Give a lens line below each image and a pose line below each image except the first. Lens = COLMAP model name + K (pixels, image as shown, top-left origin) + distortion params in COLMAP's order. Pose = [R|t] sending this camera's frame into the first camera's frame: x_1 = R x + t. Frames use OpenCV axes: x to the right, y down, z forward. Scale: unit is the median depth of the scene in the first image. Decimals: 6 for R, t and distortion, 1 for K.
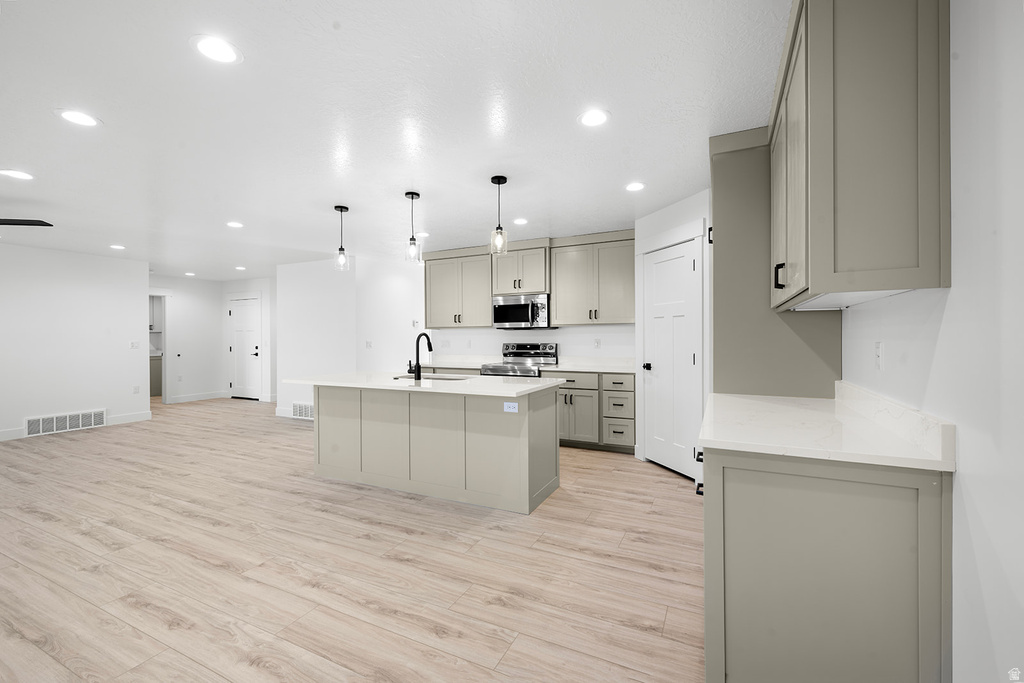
lens RADIAL K [[432.4, 0, 514.7], [0, 432.4, 337.7], [0, 0, 1]] dist [0.003083, -0.000146]
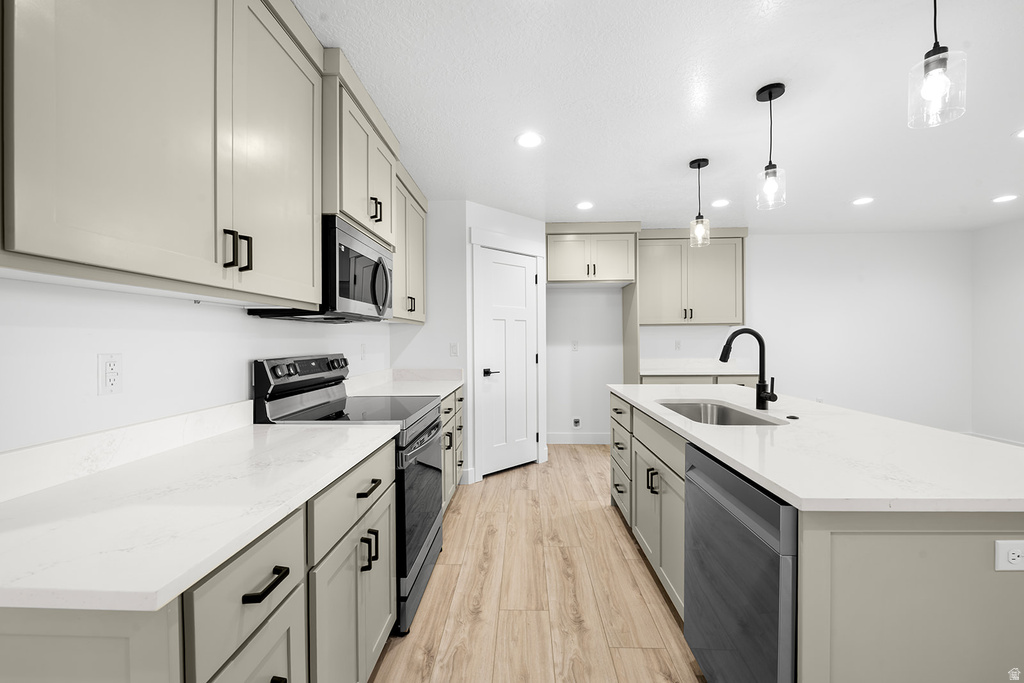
lens RADIAL K [[410.2, 0, 507.7], [0, 410.2, 344.2], [0, 0, 1]] dist [-0.007327, -0.001043]
pose [[-0.403462, -0.006767, 0.914972, -0.613784], [0.005677, 0.999935, 0.009899, -0.001430], [-0.914979, 0.009188, -0.403397, 1.614662]]
